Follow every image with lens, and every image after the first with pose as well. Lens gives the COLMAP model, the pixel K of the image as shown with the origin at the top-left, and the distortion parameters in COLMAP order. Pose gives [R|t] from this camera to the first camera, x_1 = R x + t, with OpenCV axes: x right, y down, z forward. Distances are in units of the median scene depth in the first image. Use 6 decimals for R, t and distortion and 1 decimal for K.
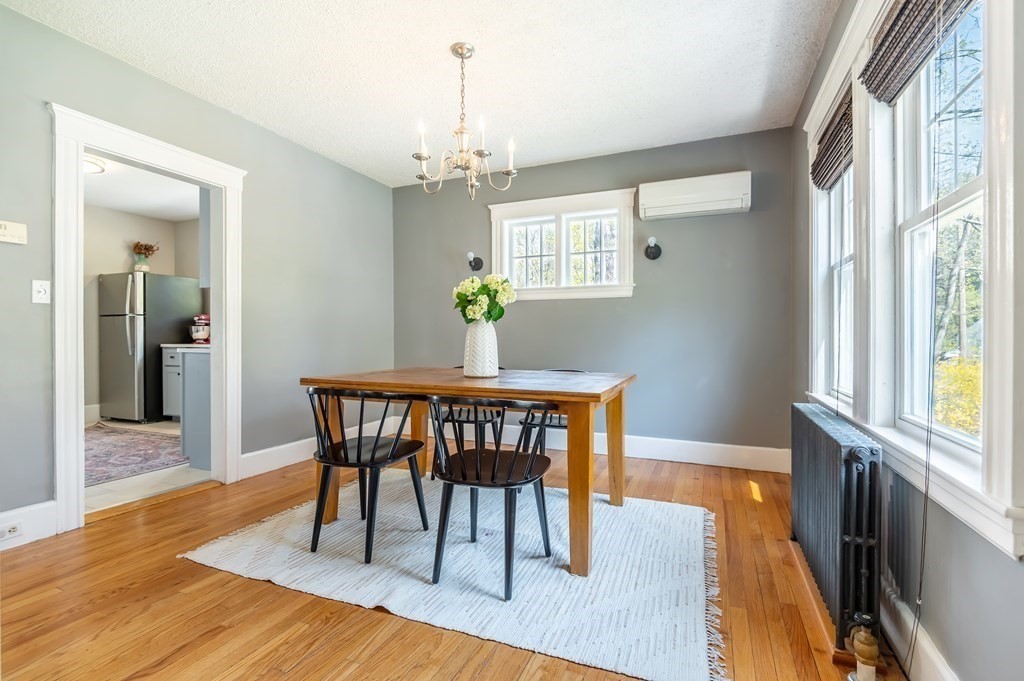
lens RADIAL K [[471.8, 0, 505.6], [0, 471.8, 338.0], [0, 0, 1]] dist [0.000481, -0.005578]
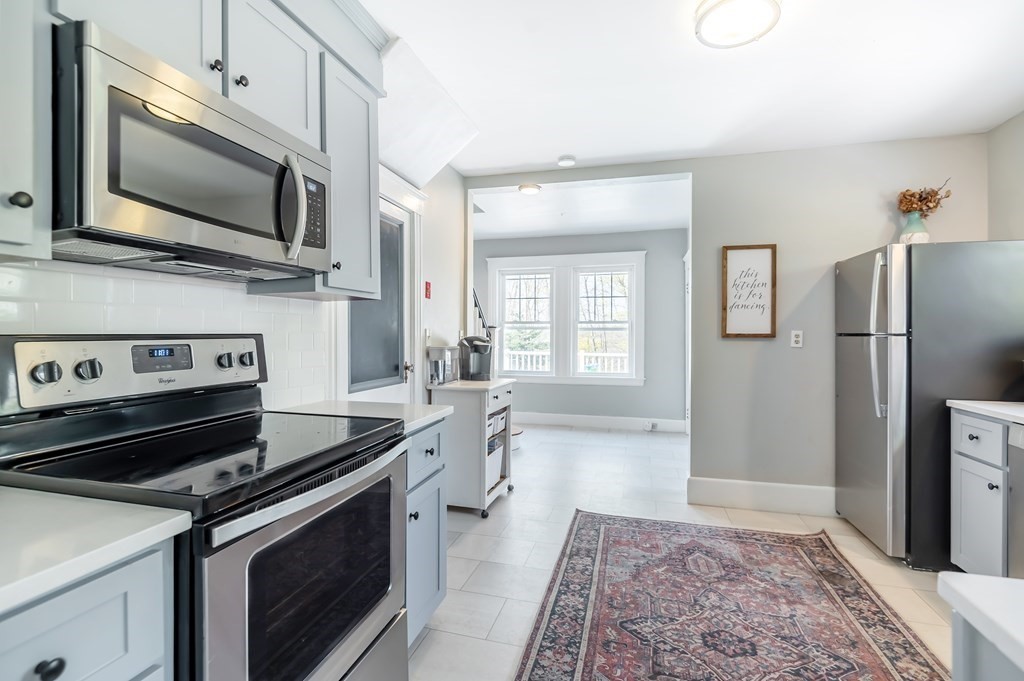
lens RADIAL K [[471.8, 0, 501.7], [0, 471.8, 330.4], [0, 0, 1]] dist [0.000481, -0.005578]
pose [[0.127419, -0.005042, -0.991836, -0.343655], [-0.008374, 0.999946, -0.006159, -0.045432], [0.991814, 0.009090, 0.127370, 0.522144]]
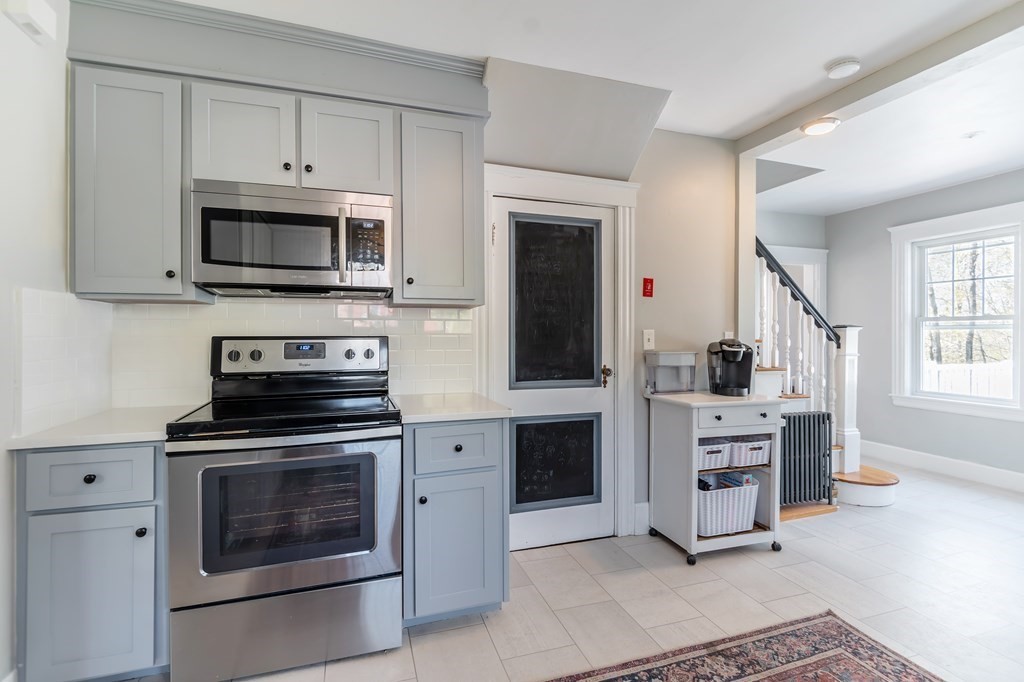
lens RADIAL K [[471.8, 0, 508.9], [0, 471.8, 335.4], [0, 0, 1]] dist [0.000481, -0.005578]
pose [[-0.744605, 0.004512, -0.667490, -0.475133], [-0.007210, 0.999864, 0.014802, -0.051496], [0.667466, 0.015835, -0.744472, 0.800793]]
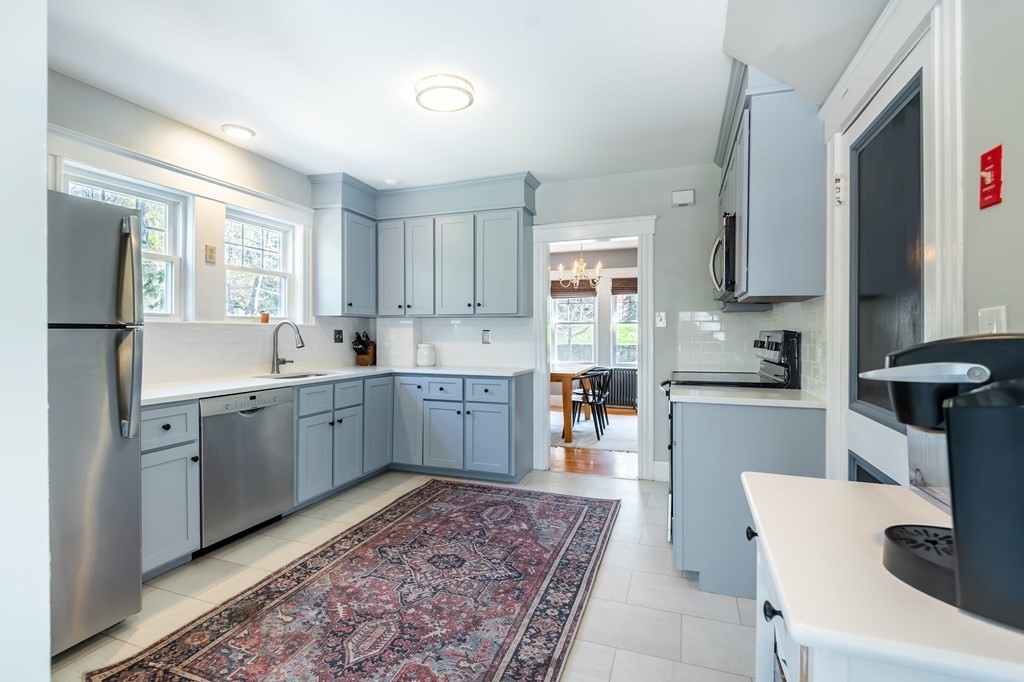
lens RADIAL K [[471.8, 0, 515.5], [0, 471.8, 331.5], [0, 0, 1]] dist [0.000481, -0.005578]
pose [[-0.077851, 0.000905, 0.996965, -1.118692], [0.003251, 0.999995, -0.000654, -0.042230], [-0.996960, 0.003190, -0.077854, 0.698774]]
